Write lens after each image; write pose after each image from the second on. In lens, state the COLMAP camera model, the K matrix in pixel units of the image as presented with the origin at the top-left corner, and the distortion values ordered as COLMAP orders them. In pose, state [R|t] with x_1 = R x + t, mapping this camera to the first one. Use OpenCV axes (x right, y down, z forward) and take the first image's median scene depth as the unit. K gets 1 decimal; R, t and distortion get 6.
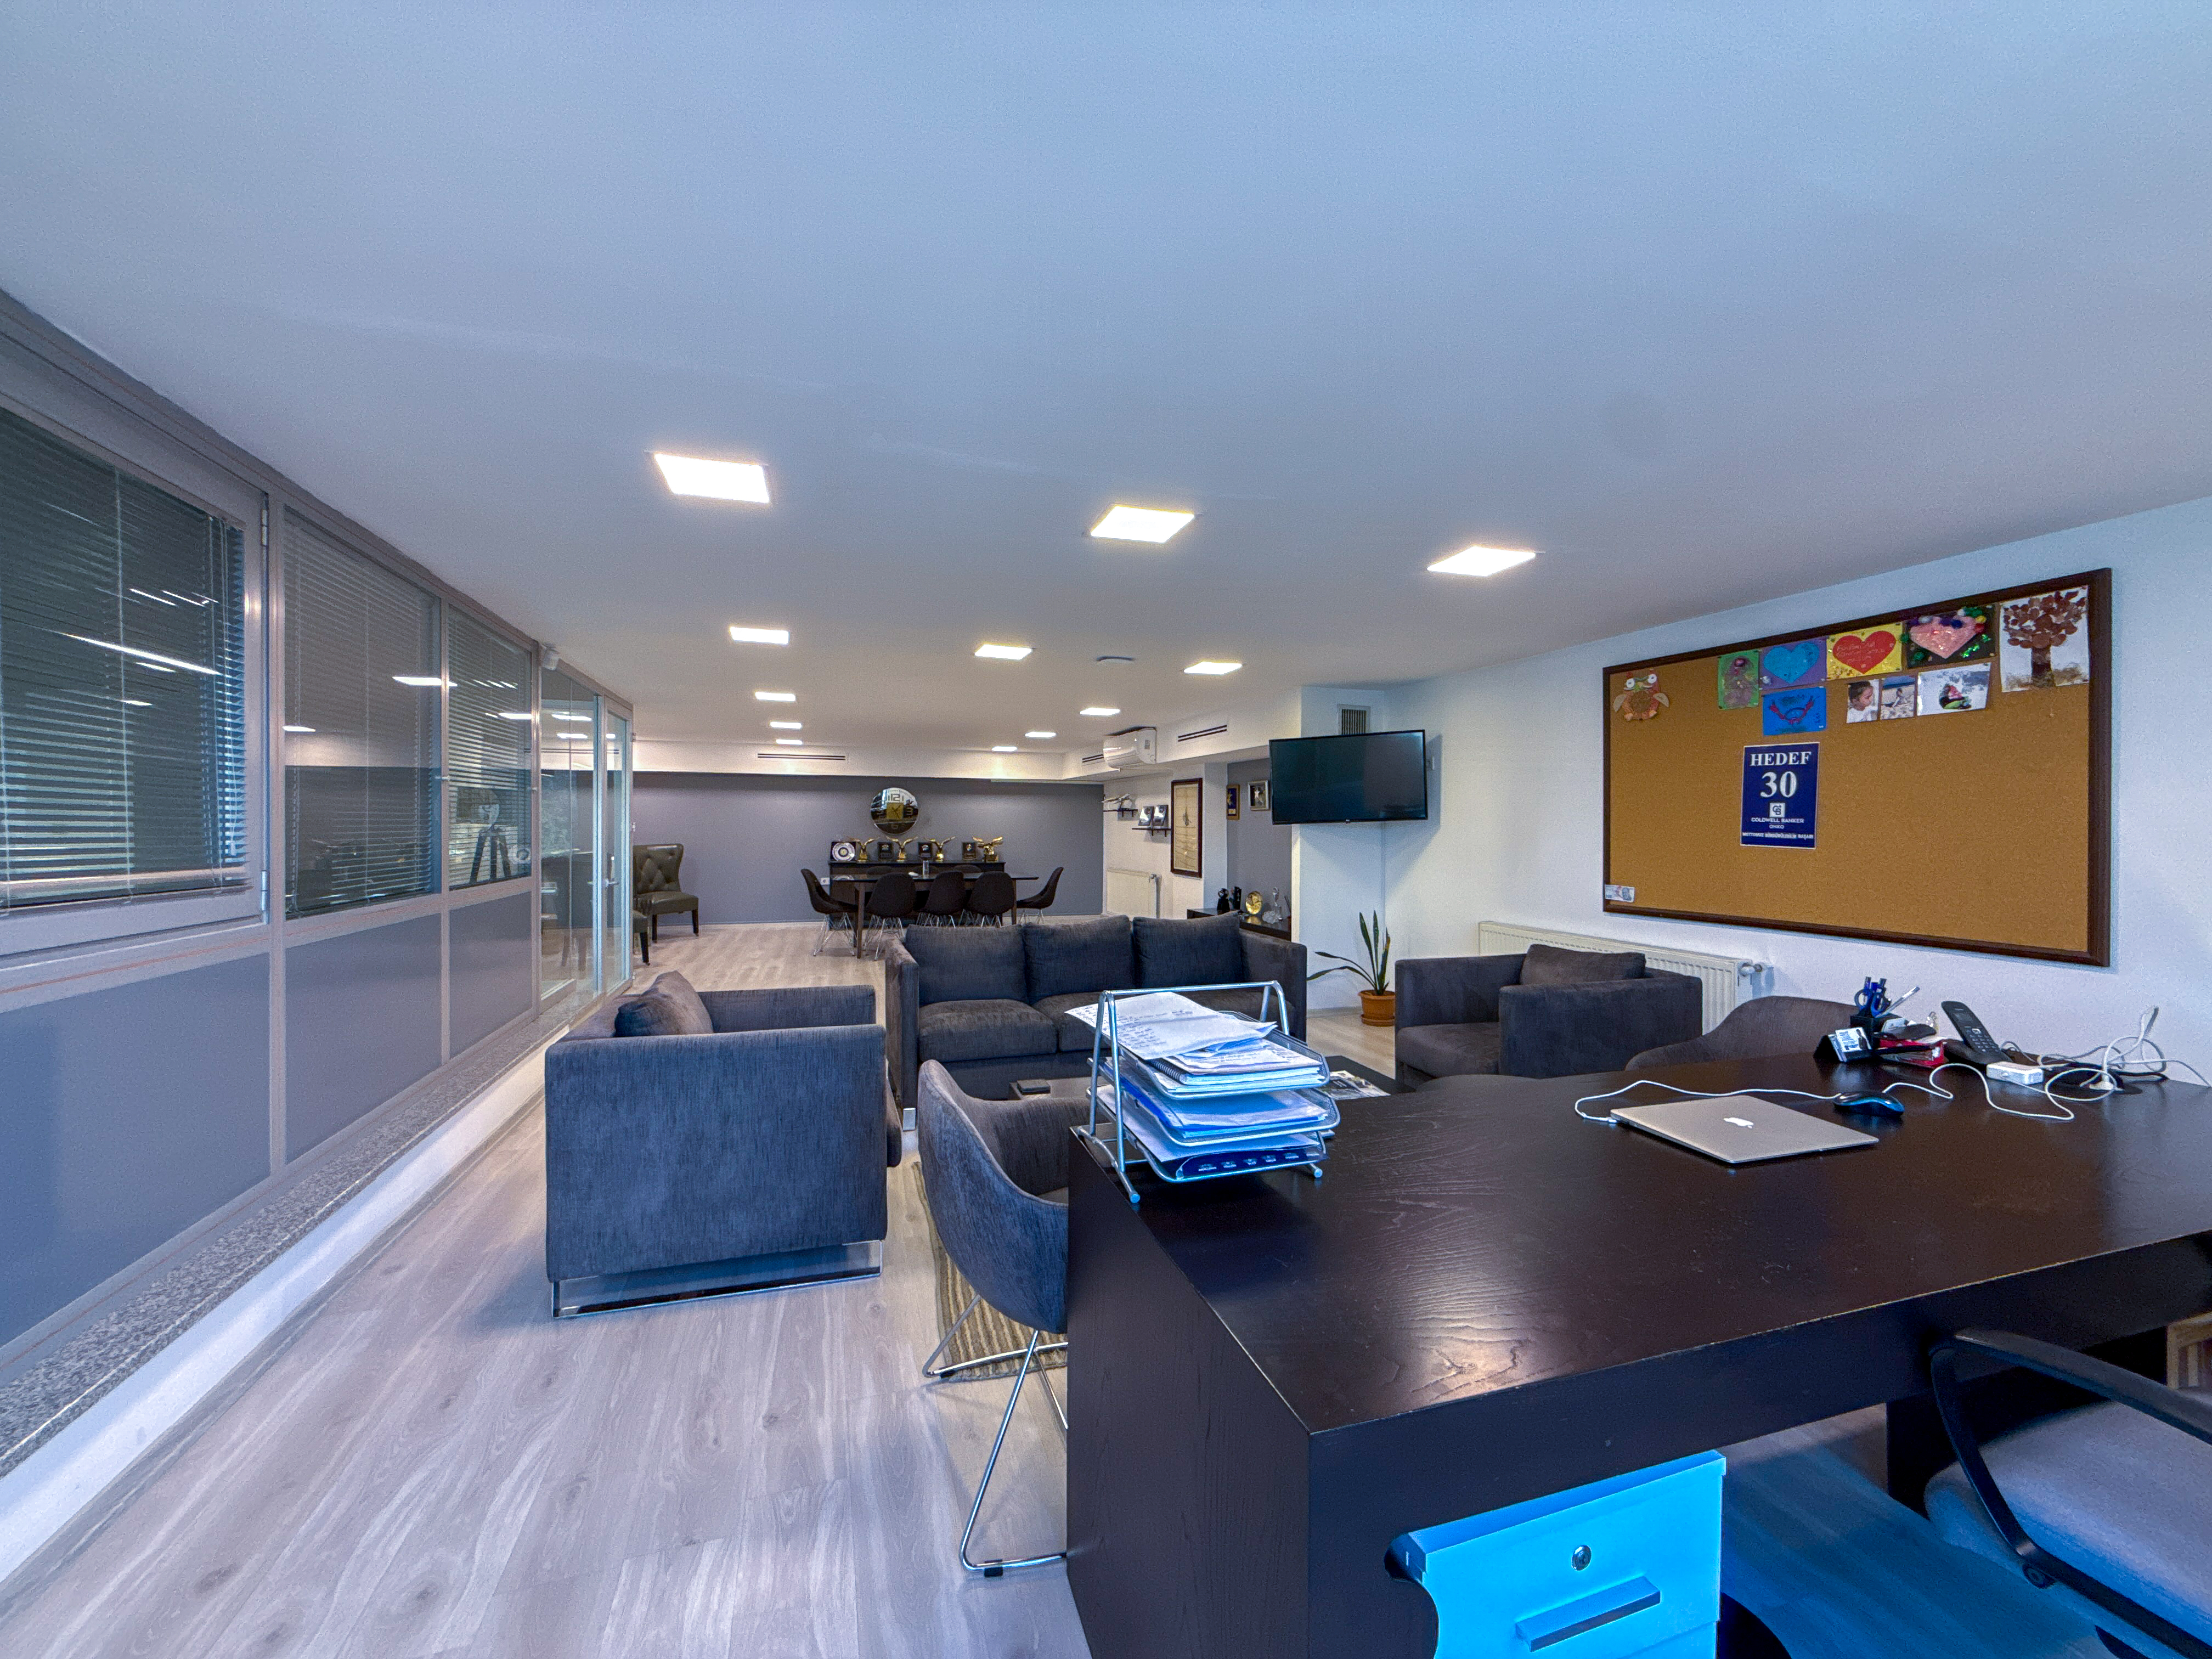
lens RADIAL K [[874.3, 0, 1106.0], [0, 874.3, 829.5], [0, 0, 1]] dist [-0.000226, 0.000052]
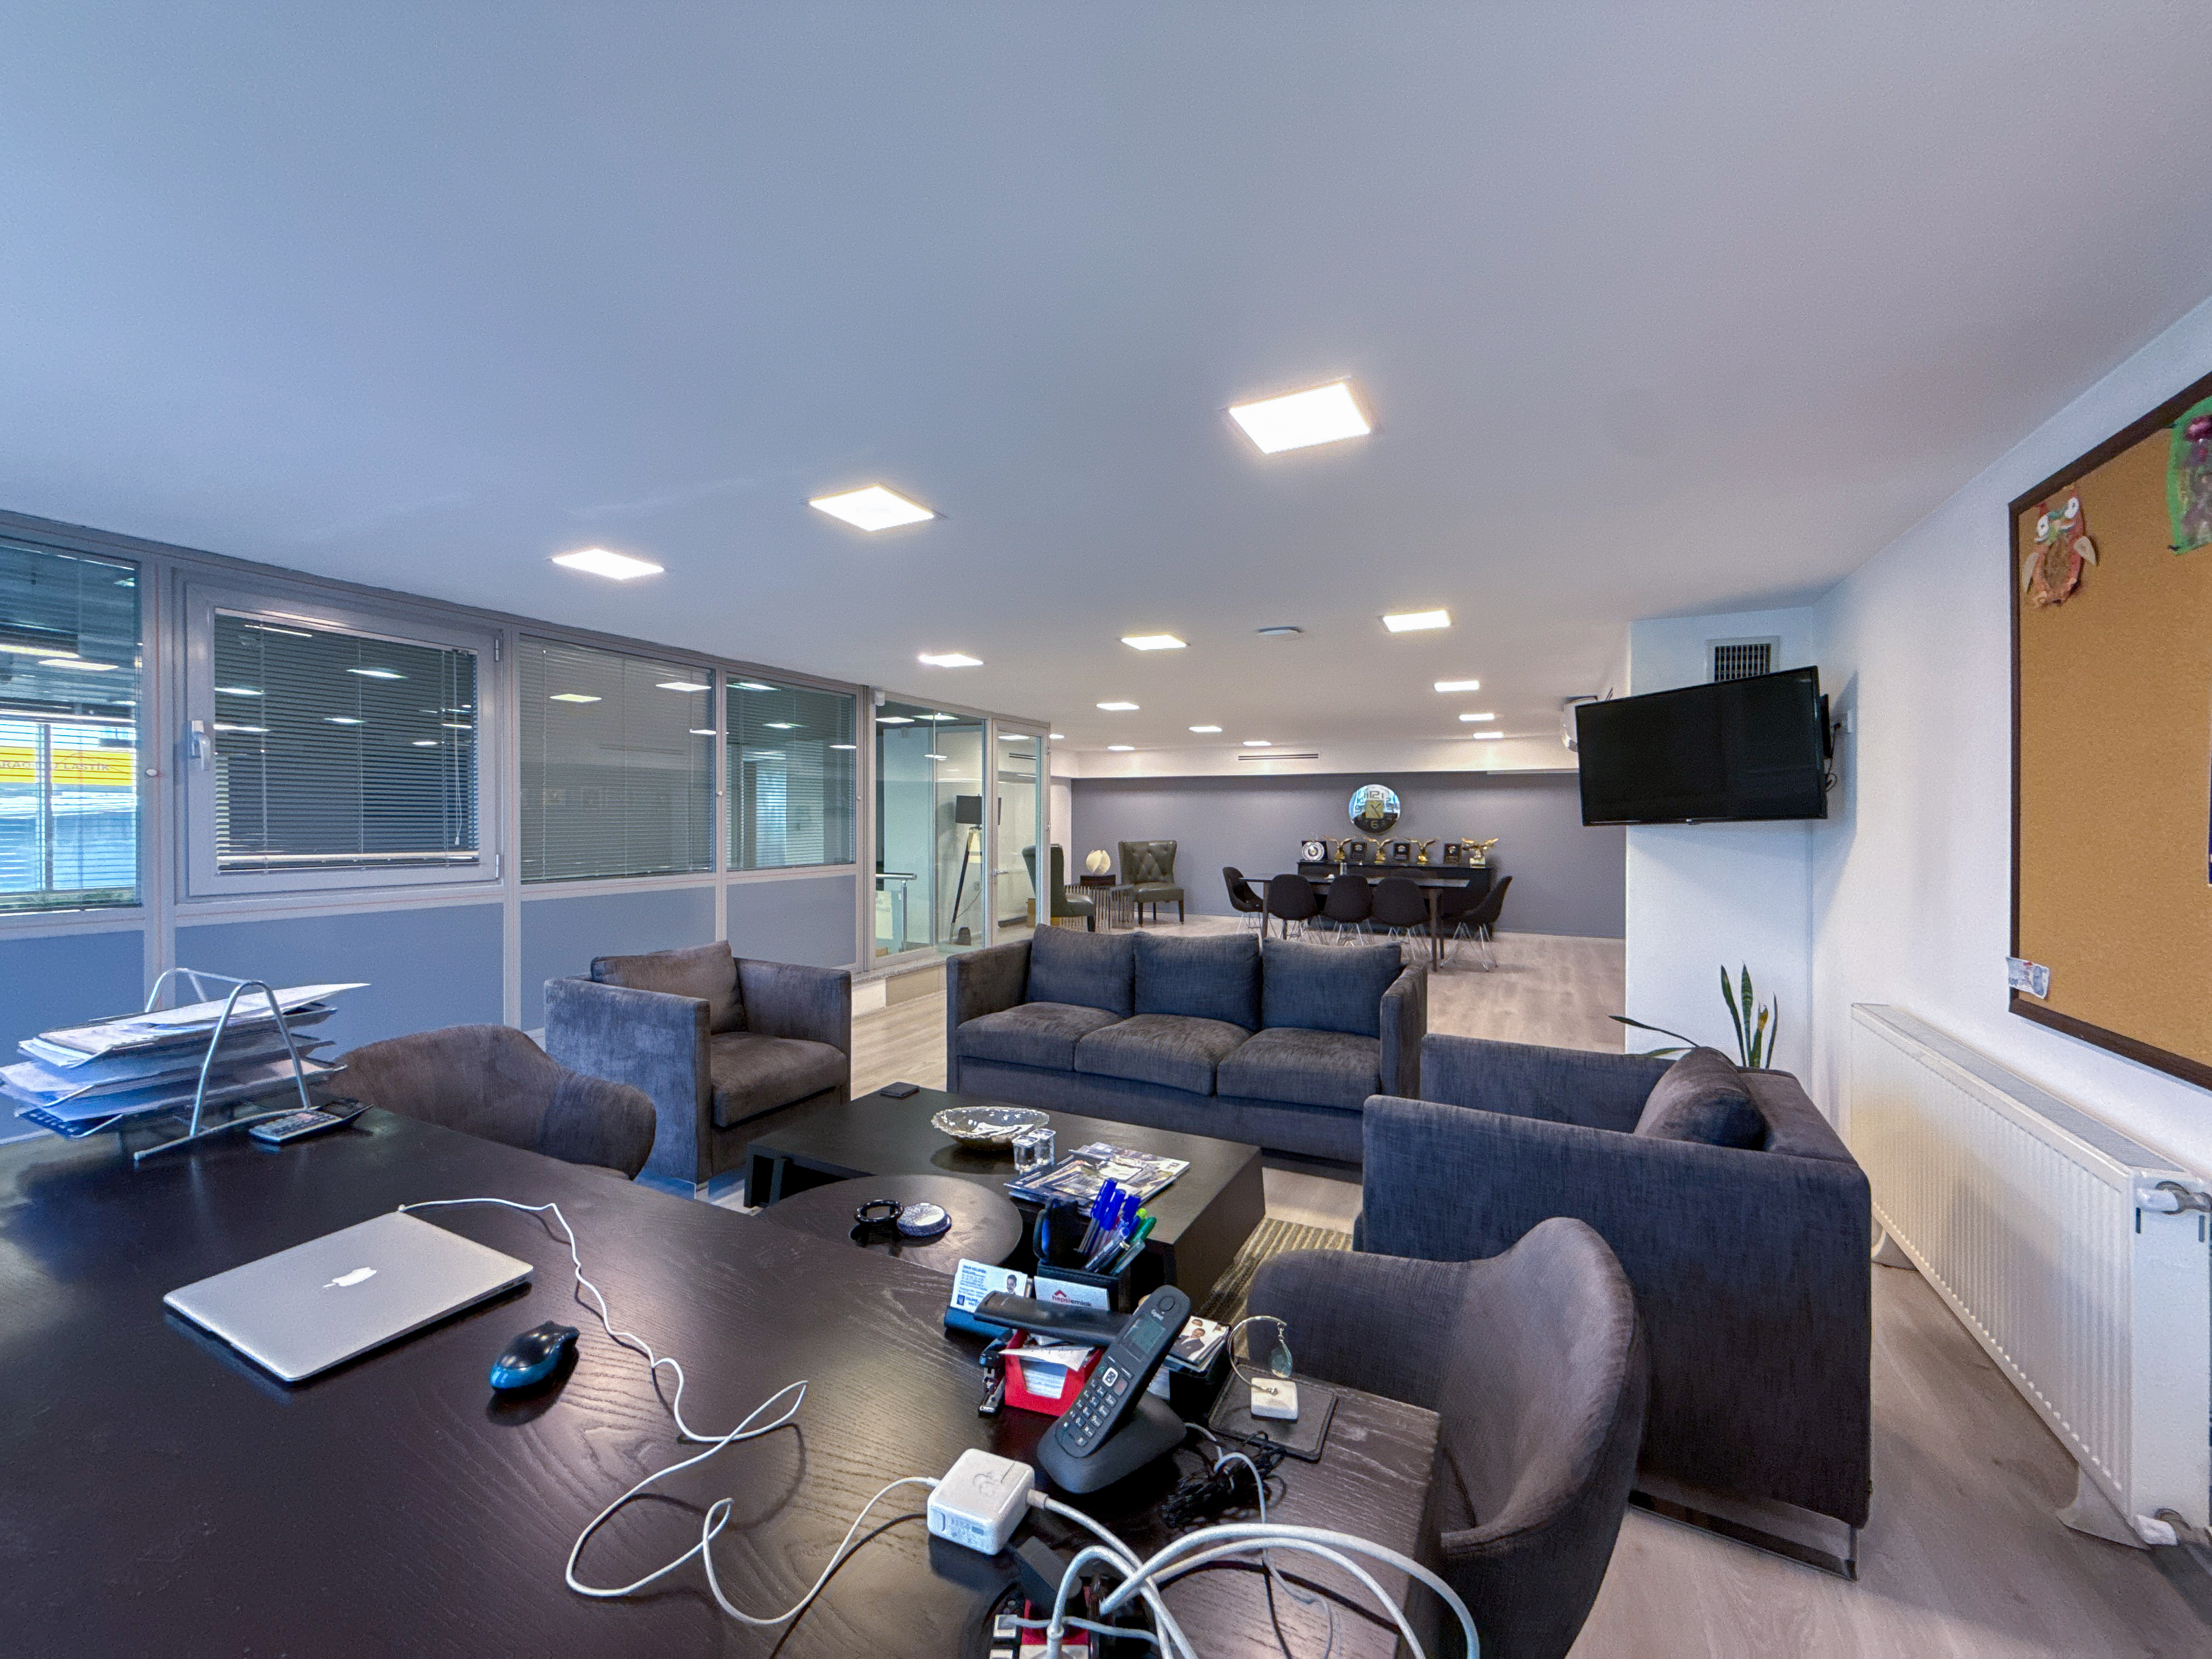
lens RADIAL K [[874.3, 0, 1106.0], [0, 874.3, 829.5], [0, 0, 1]] dist [-0.000226, 0.000052]
pose [[0.720199, 0.005477, -0.693745, 0.408435], [-0.003127, 0.999984, 0.004648, -0.005480], [0.693760, -0.001178, 0.720205, 0.234131]]
